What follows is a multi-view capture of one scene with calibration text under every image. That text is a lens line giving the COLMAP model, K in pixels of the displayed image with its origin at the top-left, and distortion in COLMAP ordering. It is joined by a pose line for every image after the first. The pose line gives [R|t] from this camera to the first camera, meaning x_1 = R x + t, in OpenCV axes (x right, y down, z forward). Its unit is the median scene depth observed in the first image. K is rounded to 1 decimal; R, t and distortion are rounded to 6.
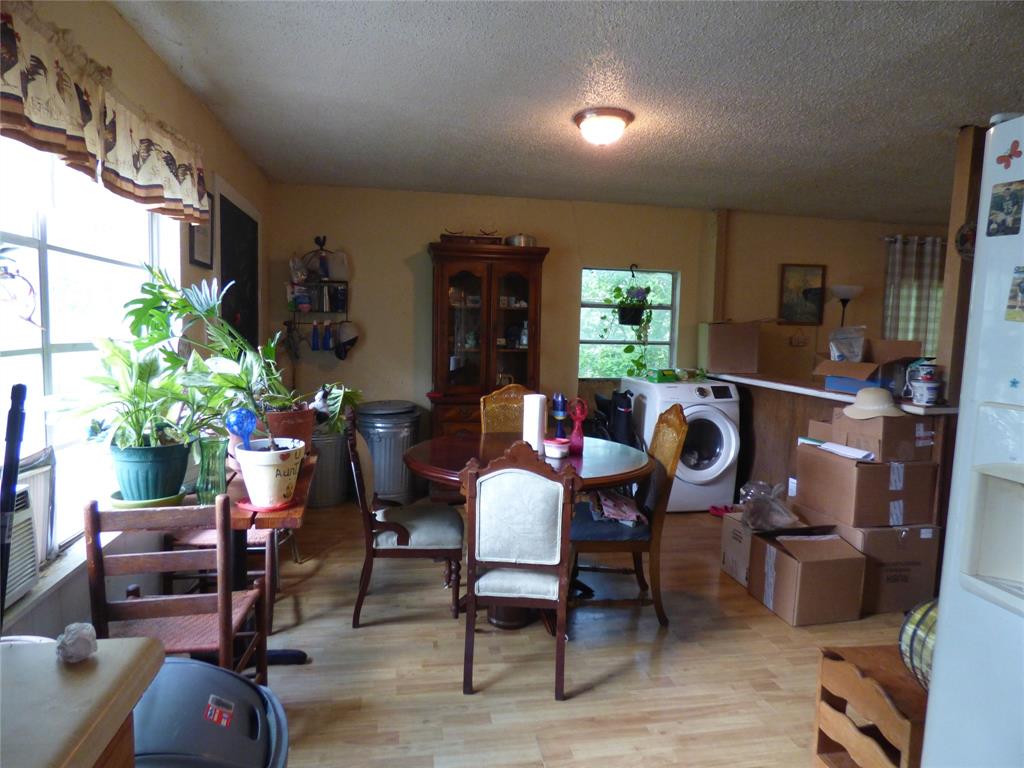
lens RADIAL K [[610.6, 0, 515.1], [0, 610.6, 382.6], [0, 0, 1]] dist [-0.019465, 0.005515]
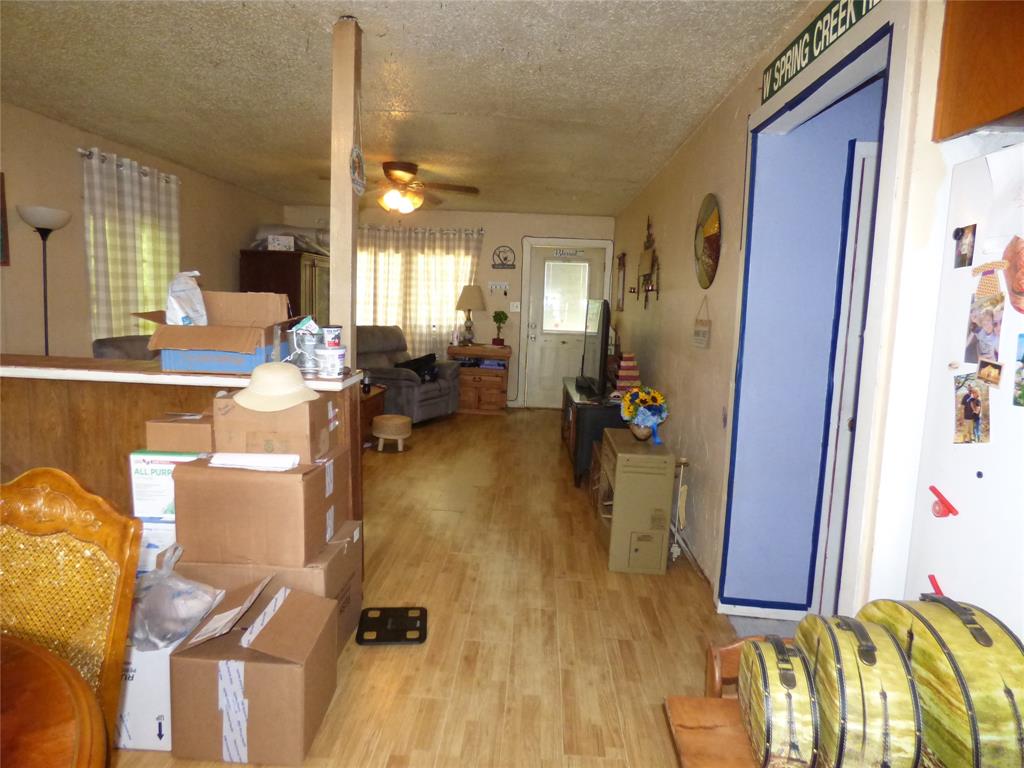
lens RADIAL K [[610.6, 0, 514.7], [0, 610.6, 373.9], [0, 0, 1]] dist [-0.019465, 0.005515]
pose [[0.219429, -0.138363, 0.965767, -0.019147], [0.059668, 0.989943, 0.128270, -0.032768], [-0.973802, 0.029479, 0.225478, 0.357066]]
